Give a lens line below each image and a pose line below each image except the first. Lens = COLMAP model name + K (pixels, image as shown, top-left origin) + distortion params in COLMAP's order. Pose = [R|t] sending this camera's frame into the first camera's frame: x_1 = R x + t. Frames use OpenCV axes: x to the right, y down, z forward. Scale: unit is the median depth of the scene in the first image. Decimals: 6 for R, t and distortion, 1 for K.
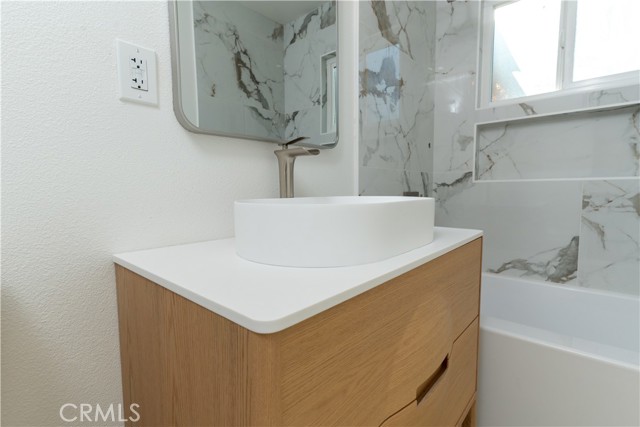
lens RADIAL K [[300.7, 0, 324.4], [0, 300.7, 211.5], [0, 0, 1]] dist [0.001796, 0.000173]
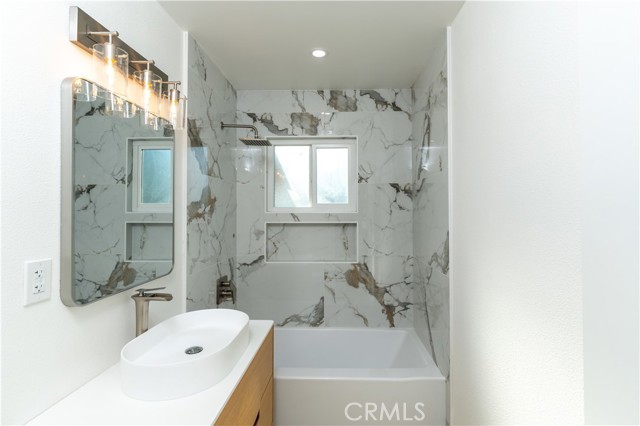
lens RADIAL K [[300.7, 0, 324.4], [0, 300.7, 211.0], [0, 0, 1]] dist [0.001796, 0.000173]
pose [[0.785685, 0.014843, 0.618449, -0.163235], [0.045696, 0.995589, -0.081947, -0.214337], [-0.616937, 0.092646, 0.781540, -0.298283]]
